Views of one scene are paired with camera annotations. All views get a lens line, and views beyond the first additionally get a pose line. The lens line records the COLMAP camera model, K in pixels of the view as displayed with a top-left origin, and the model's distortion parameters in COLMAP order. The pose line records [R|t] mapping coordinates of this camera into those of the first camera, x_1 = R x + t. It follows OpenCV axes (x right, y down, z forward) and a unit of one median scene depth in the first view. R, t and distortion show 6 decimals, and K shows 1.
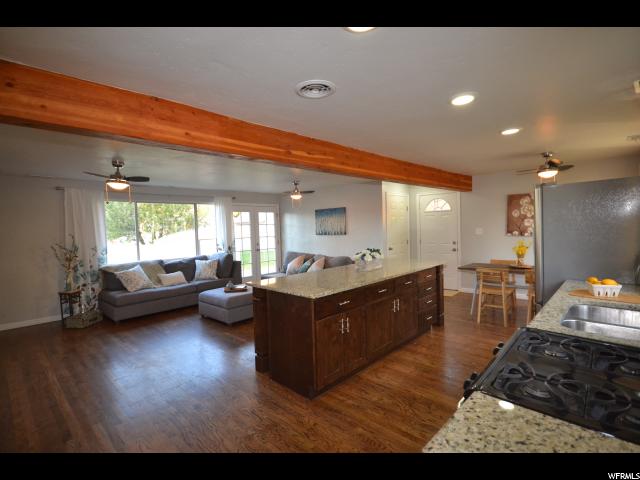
lens RADIAL K [[317.8, 0, 320.0], [0, 317.8, 240.0], [0, 0, 1]] dist [0.005081, 0.000489]
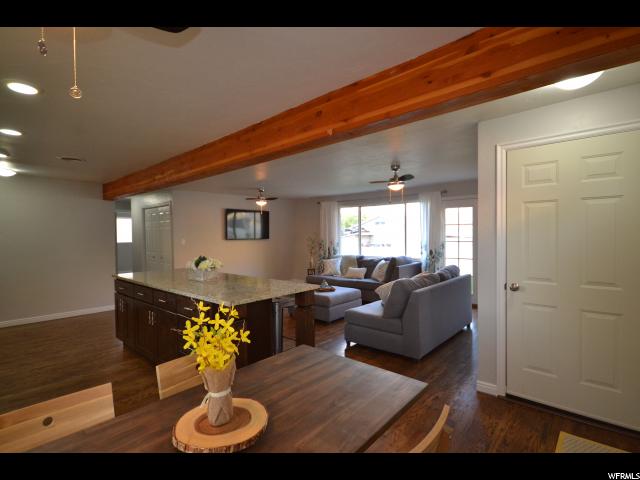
lens RADIAL K [[317.8, 0, 320.0], [0, 317.8, 240.0], [0, 0, 1]] dist [0.005081, 0.000489]
pose [[0.026087, 0.048556, -0.998480, 0.624773], [-0.034414, 0.998271, 0.047647, -0.042556], [0.999067, 0.033119, 0.027712, 0.784456]]
